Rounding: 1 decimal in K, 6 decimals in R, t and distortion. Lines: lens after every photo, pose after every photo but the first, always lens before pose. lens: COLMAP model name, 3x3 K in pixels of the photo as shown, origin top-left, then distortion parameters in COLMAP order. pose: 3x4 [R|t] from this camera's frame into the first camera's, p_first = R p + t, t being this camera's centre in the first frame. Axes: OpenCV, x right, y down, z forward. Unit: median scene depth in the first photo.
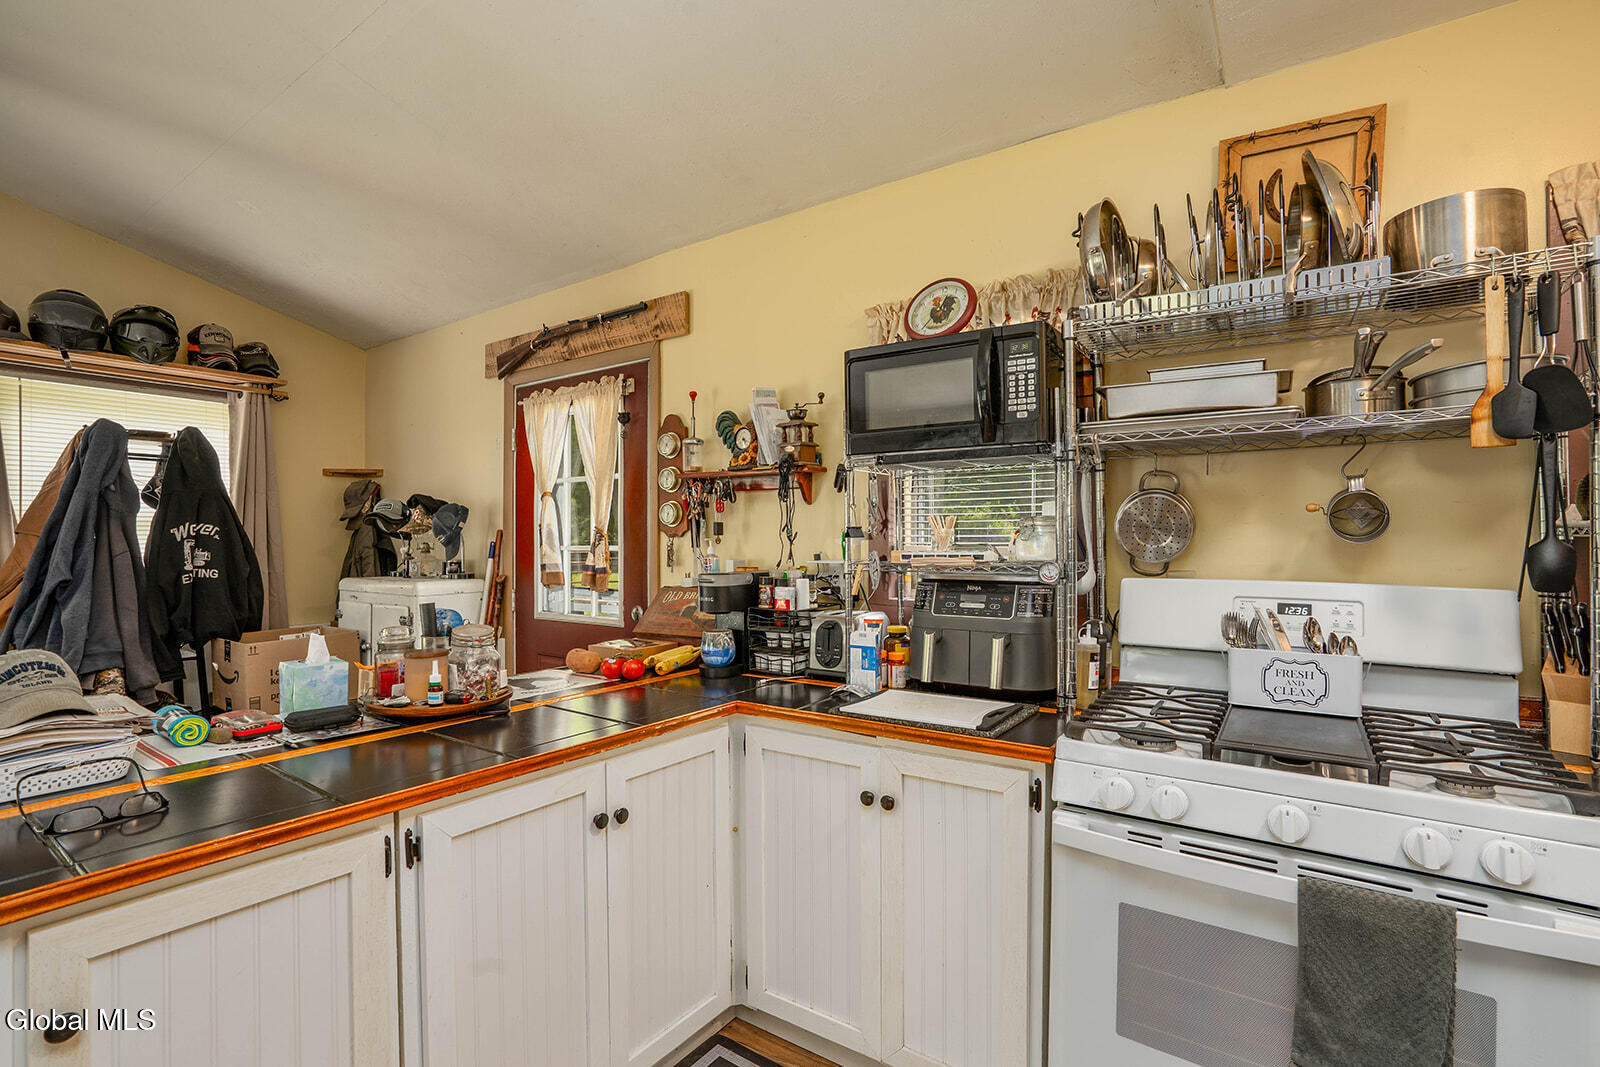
lens RADIAL K [[737.4, 0, 802.0], [0, 737.4, 538.9], [0, 0, 1]] dist [-0.060980, 0.023540]
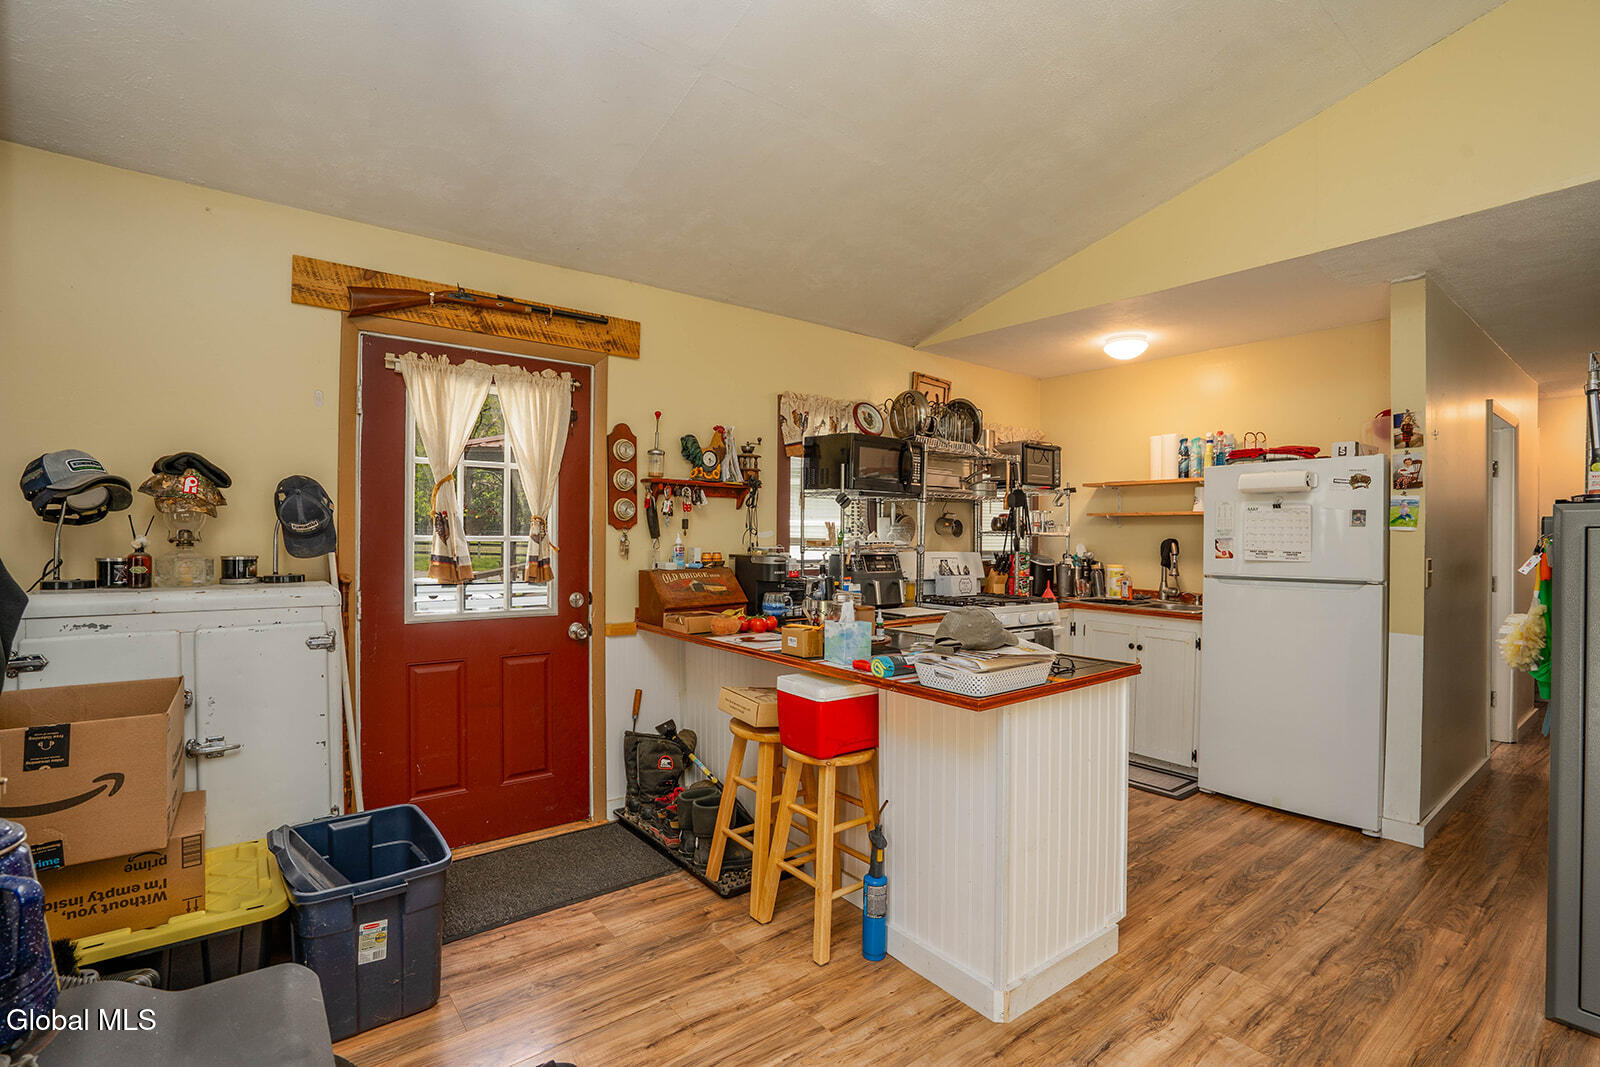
lens RADIAL K [[737.4, 0, 802.0], [0, 737.4, 538.9], [0, 0, 1]] dist [-0.060980, 0.023540]
pose [[0.301608, 0.003812, 0.953424, -1.563331], [-0.010663, 0.999943, -0.000625, 0.013669], [-0.953372, -0.009978, 0.301632, 0.498902]]
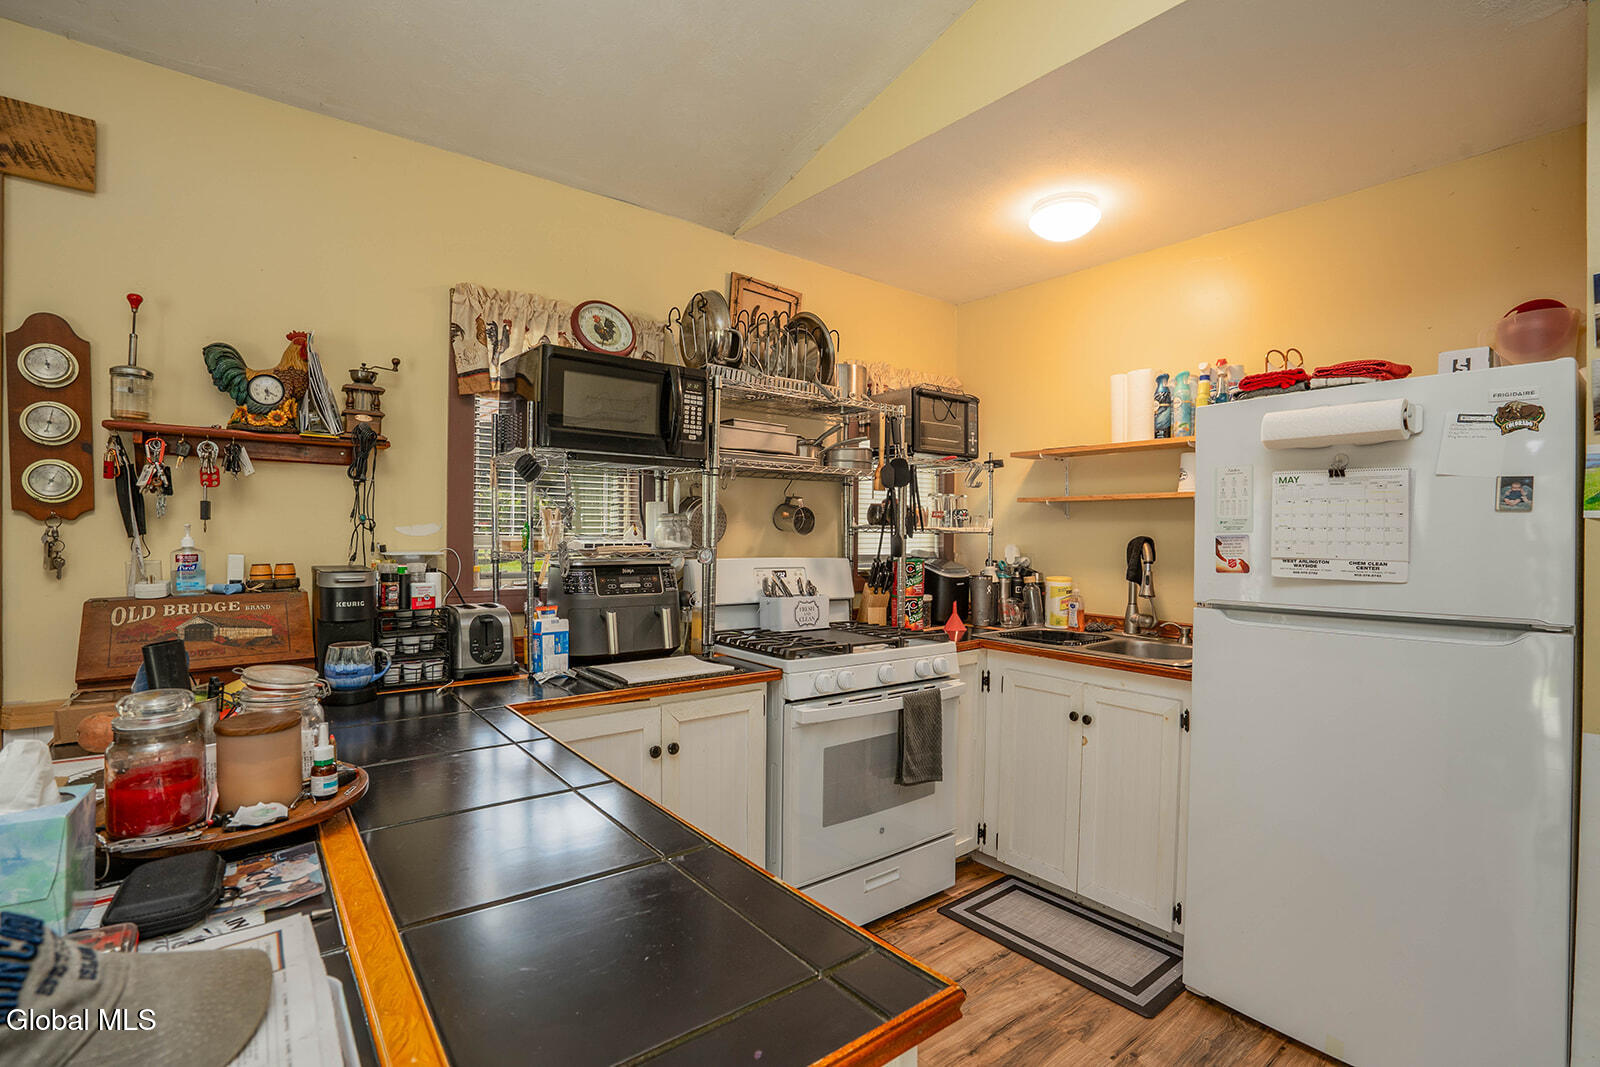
lens RADIAL K [[737.4, 0, 802.0], [0, 737.4, 538.9], [0, 0, 1]] dist [-0.060980, 0.023540]
pose [[0.295182, 0.000972, 0.955440, -0.713578], [-0.009183, 0.999956, 0.001820, 0.008179], [-0.955397, -0.009311, 0.295178, 0.323297]]
